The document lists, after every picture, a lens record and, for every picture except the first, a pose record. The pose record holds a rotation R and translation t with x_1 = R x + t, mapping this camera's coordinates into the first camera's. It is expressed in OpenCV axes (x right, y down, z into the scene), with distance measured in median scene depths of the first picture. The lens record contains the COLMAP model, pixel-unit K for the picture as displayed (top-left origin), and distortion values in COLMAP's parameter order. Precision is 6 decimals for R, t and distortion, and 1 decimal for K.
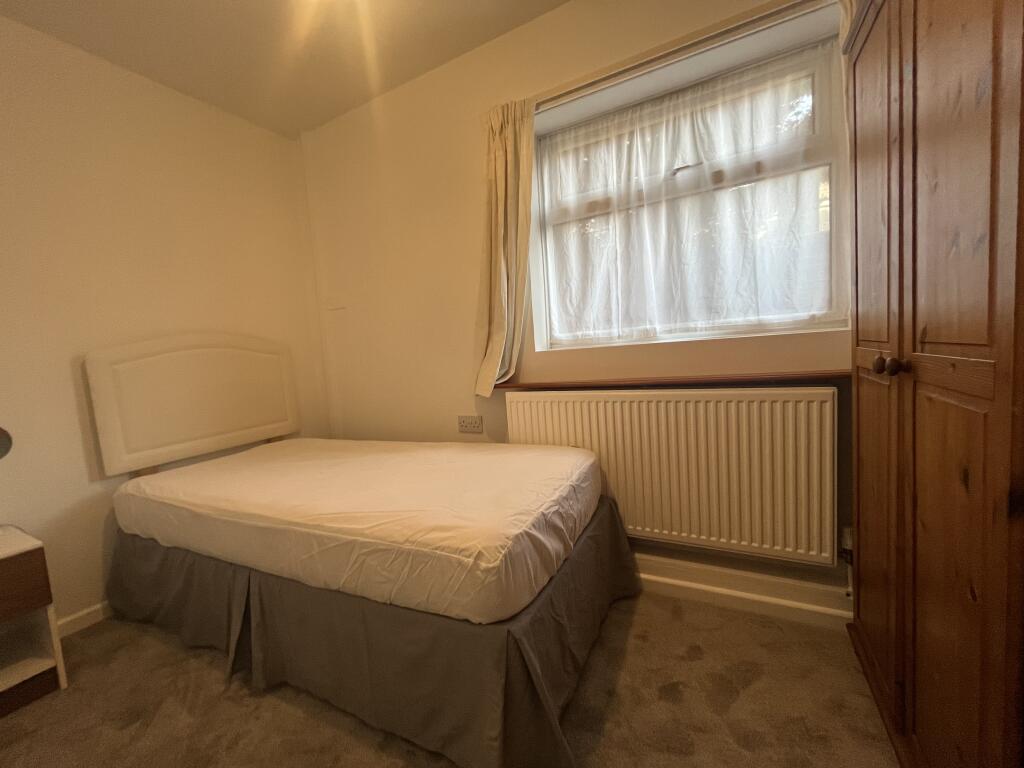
lens RADIAL K [[411.6, 0, 509.2], [0, 411.6, 382.1], [0, 0, 1]] dist [-0.002492, -0.000062]
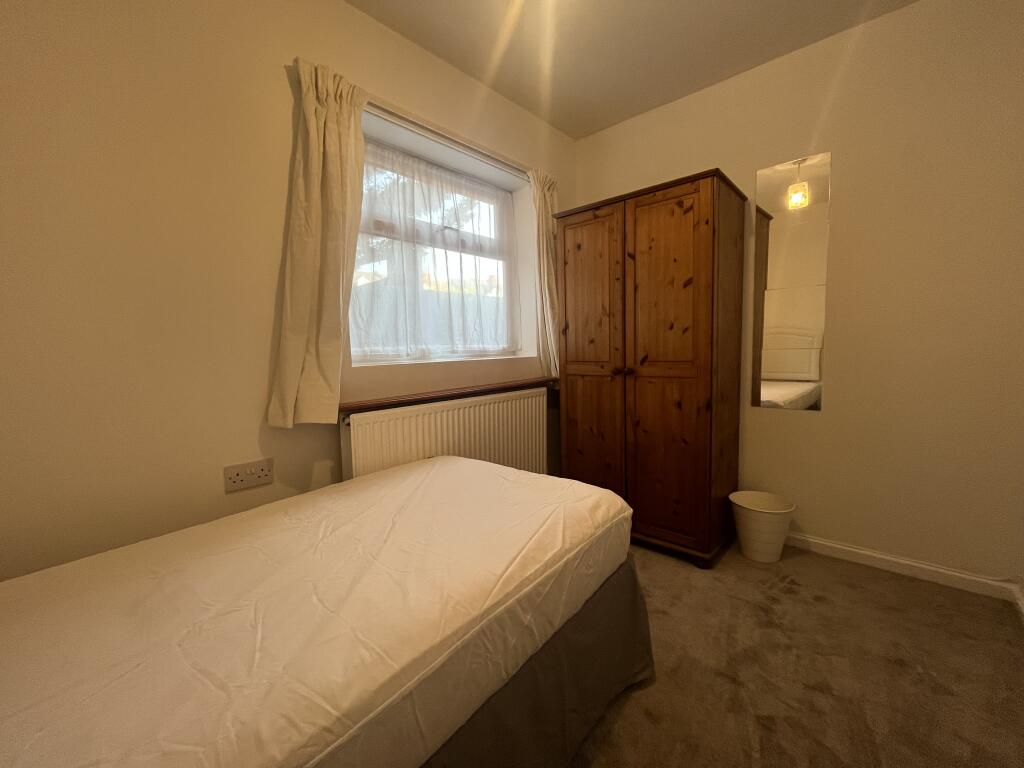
lens RADIAL K [[411.6, 0, 509.0], [0, 411.6, 381.6], [0, 0, 1]] dist [-0.002492, -0.000062]
pose [[0.245601, -0.012980, 0.969284, -0.787820], [0.085141, 0.996335, -0.008231, -0.008401], [-0.965625, 0.084547, 0.245806, 0.531940]]
